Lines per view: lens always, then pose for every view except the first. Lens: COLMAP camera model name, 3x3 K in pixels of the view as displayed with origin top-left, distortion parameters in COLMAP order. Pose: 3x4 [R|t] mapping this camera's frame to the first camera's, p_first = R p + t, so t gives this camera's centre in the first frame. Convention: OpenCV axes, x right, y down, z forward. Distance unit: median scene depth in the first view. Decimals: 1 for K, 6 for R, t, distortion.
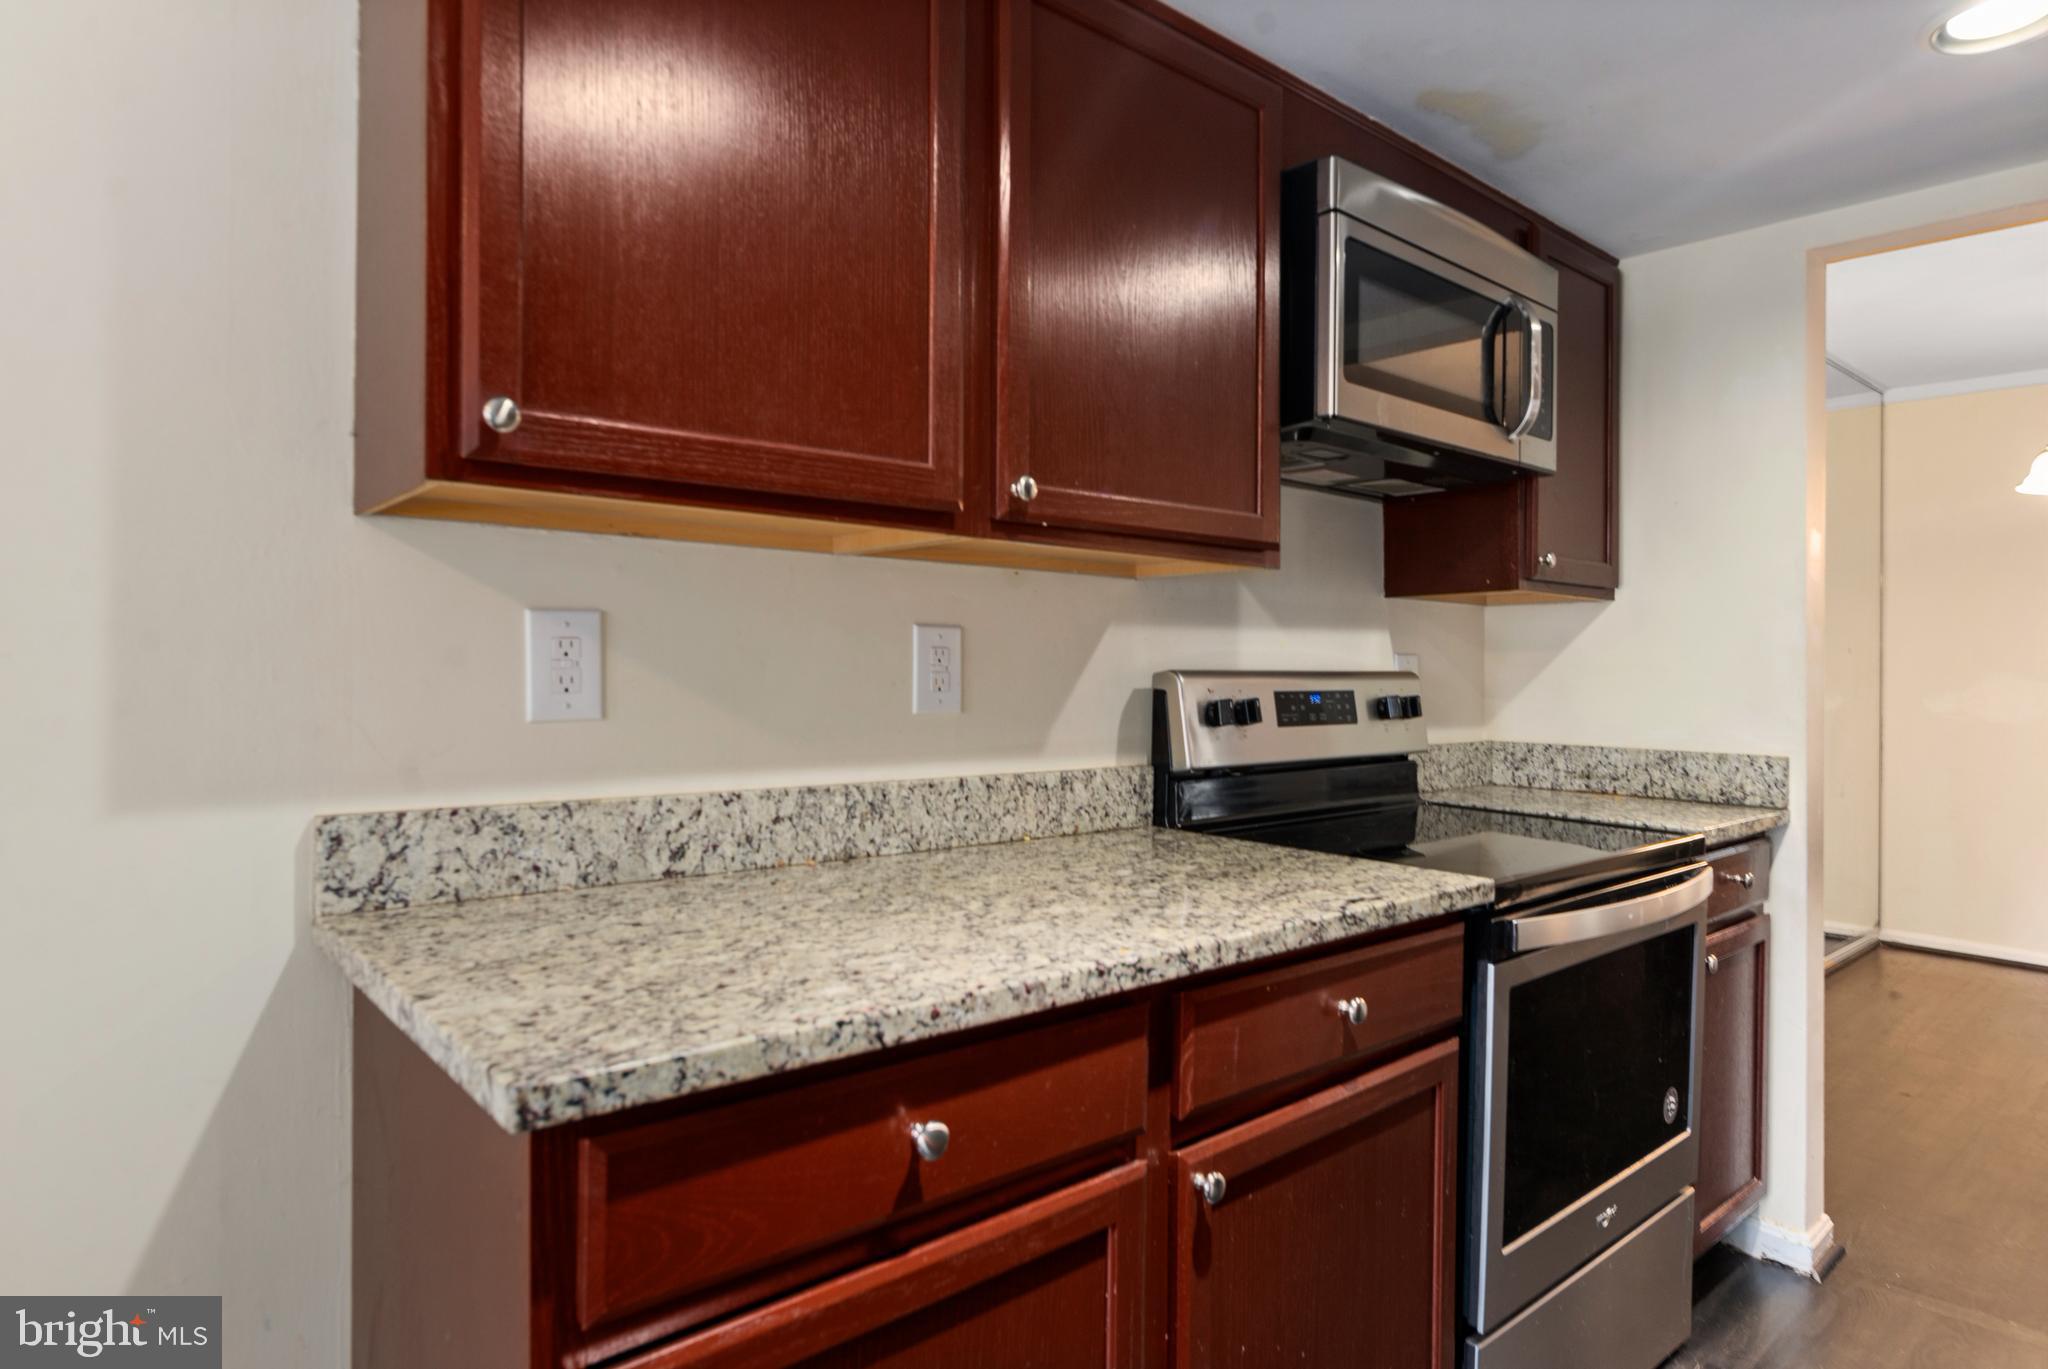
lens RADIAL K [[1180.7, 0, 1022.3], [0, 1180.7, 672.8], [0, 0, 1]] dist [-0.008293, 0.000072]
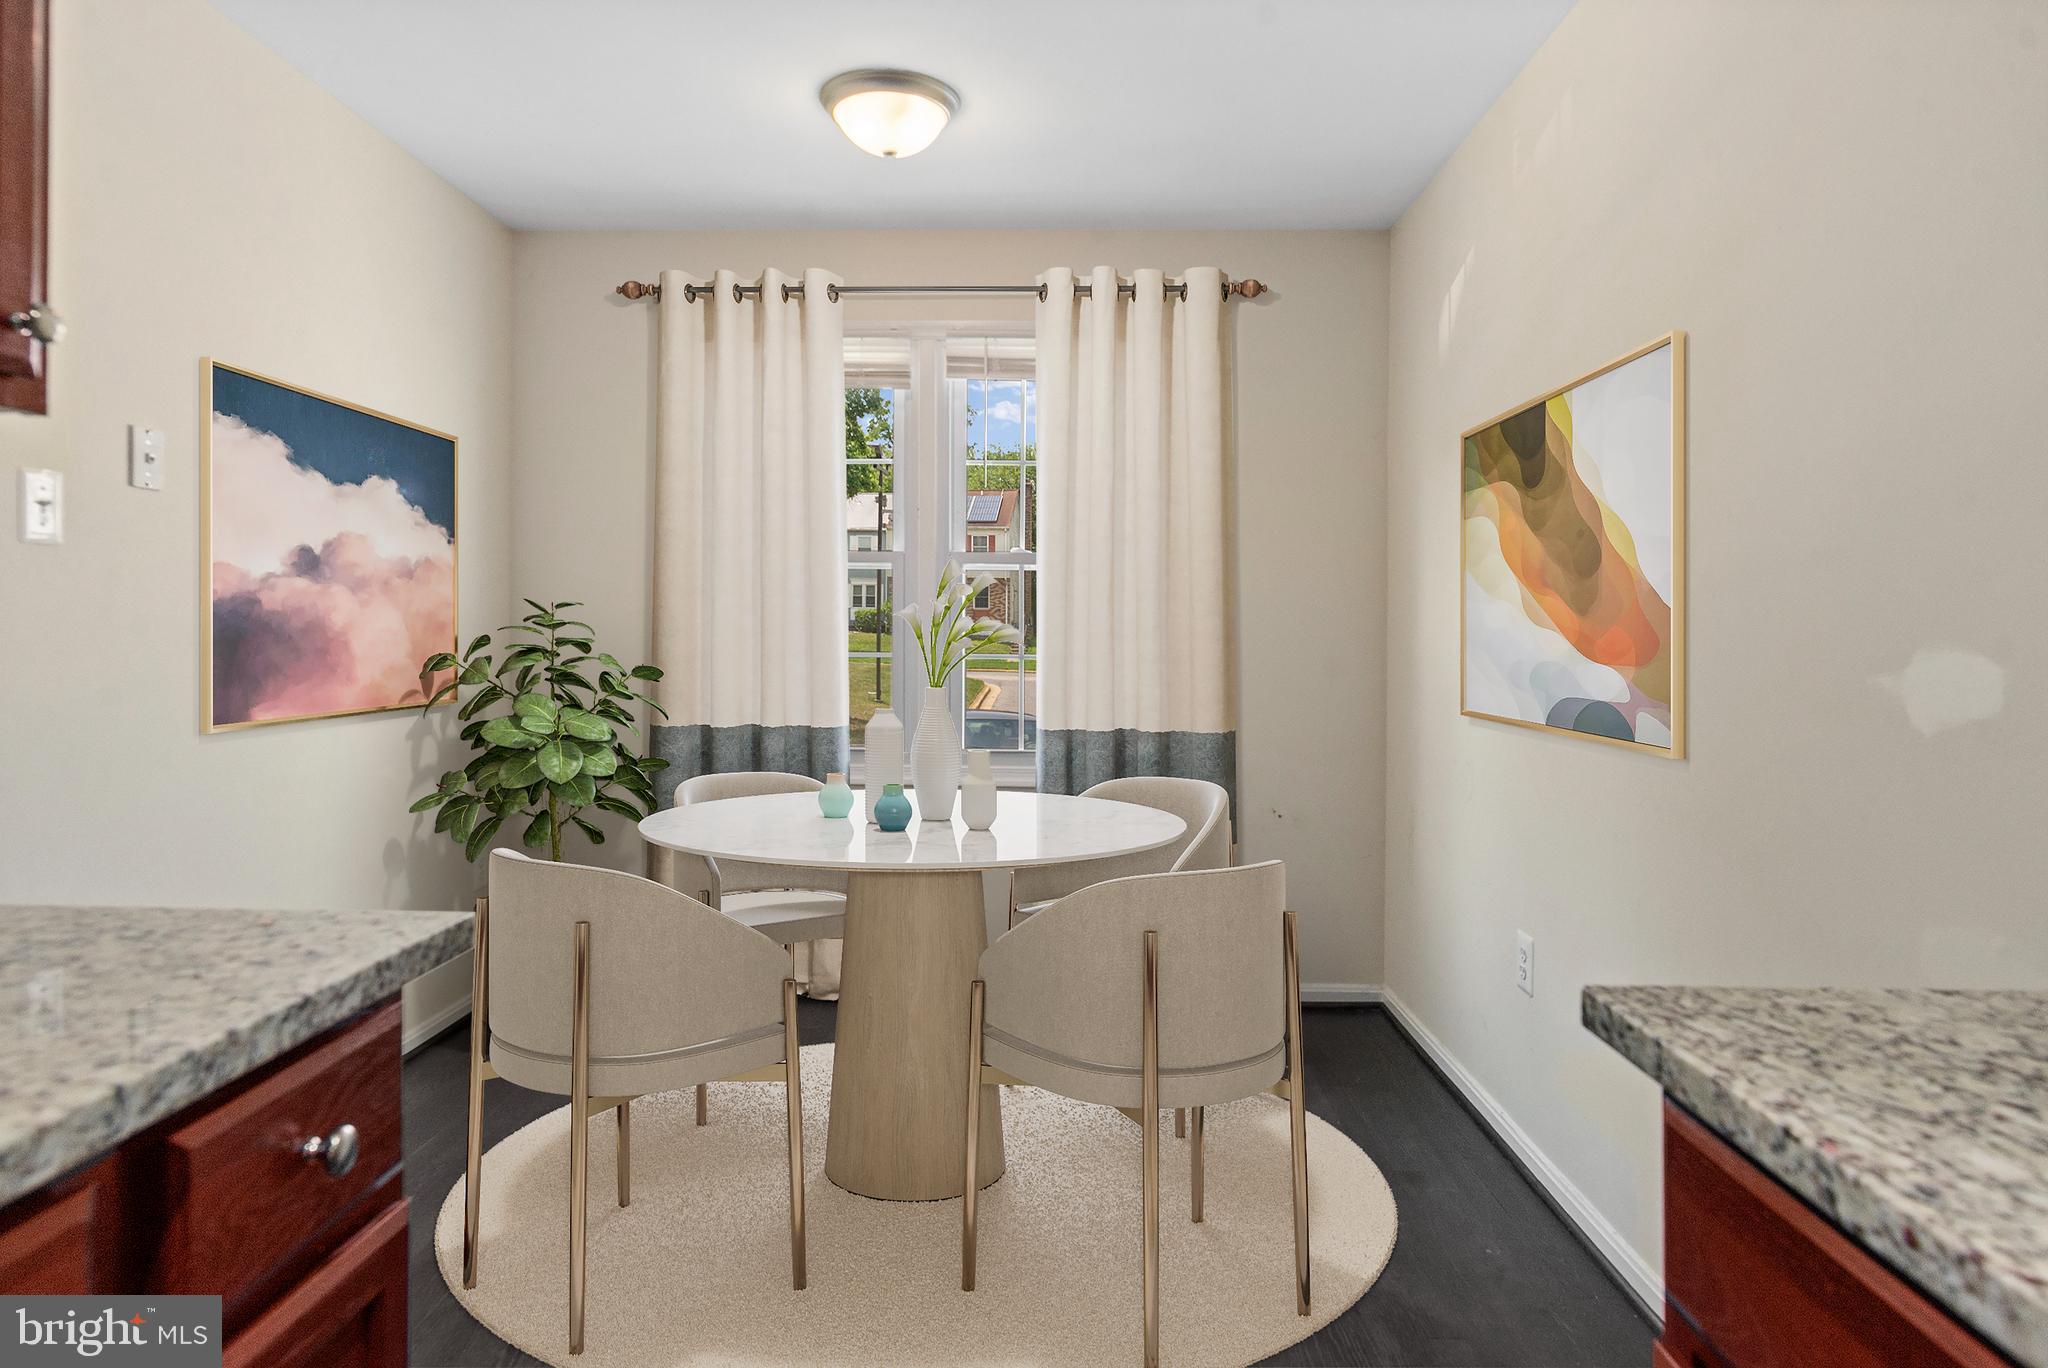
lens RADIAL K [[1197.0, 0, 1029.5], [0, 1197.0, 621.5], [0, 0, 1]] dist [-0.003098, 0.000944]
pose [[-0.668013, -0.025073, -0.743727, 0.322511], [-0.020668, 0.999672, -0.015138, 0.014922], [0.743863, 0.005259, -0.668312, 0.571840]]
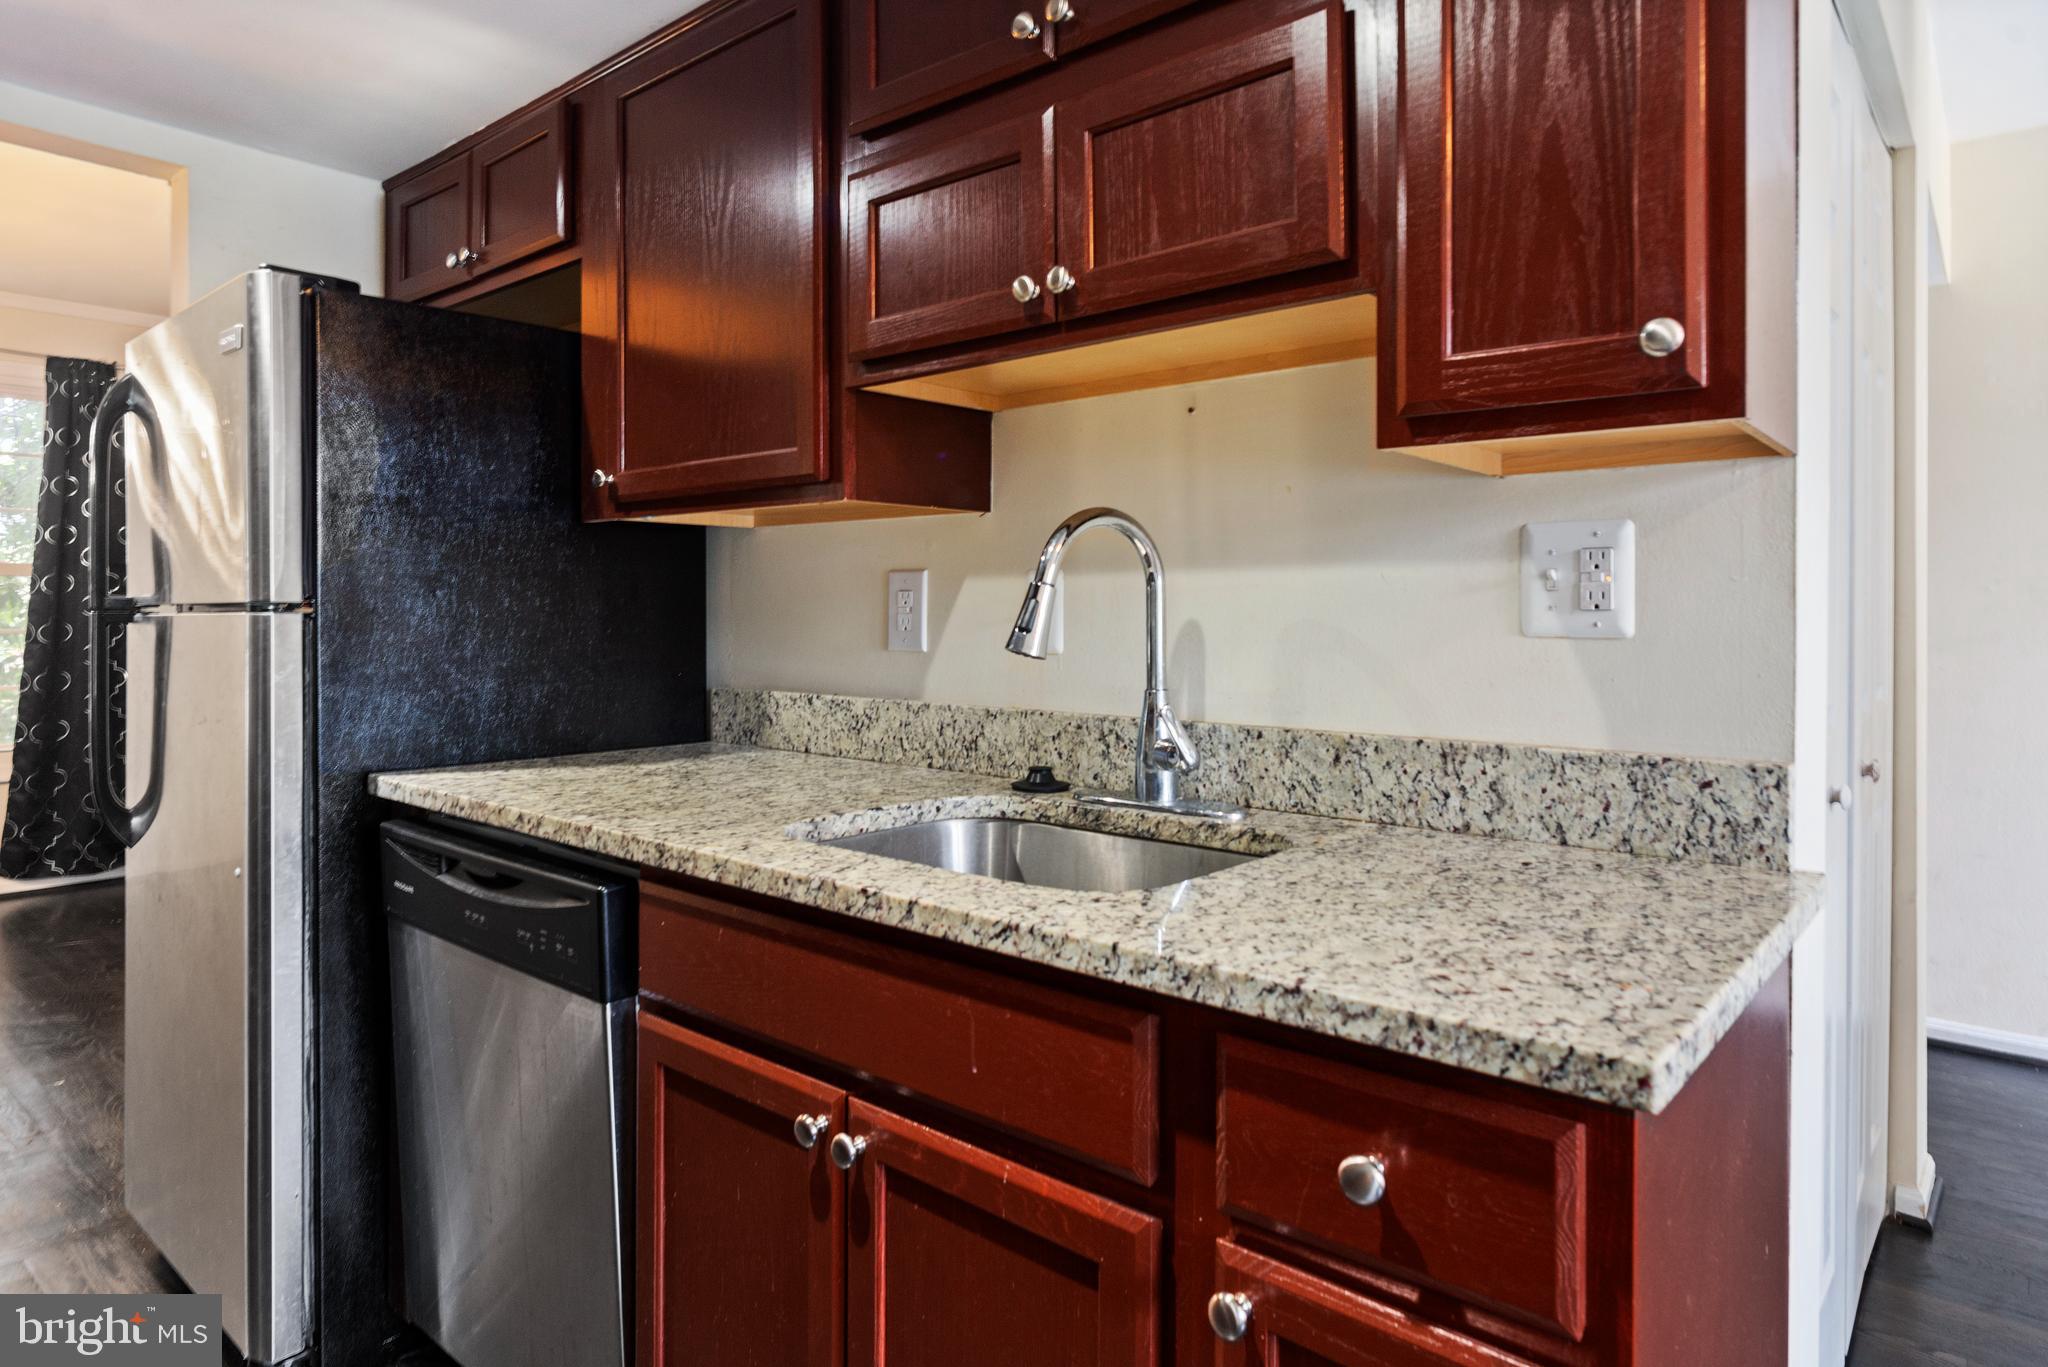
lens RADIAL K [[1204.8, 0, 1030.3], [0, 1204.8, 607.8], [0, 0, 1]] dist [-0.004722, 0.000956]
pose [[-0.152273, -0.009476, 0.988293, -0.255253], [-0.001801, 0.999955, 0.009310, 0.001093], [-0.988337, -0.000362, -0.152283, 0.265317]]
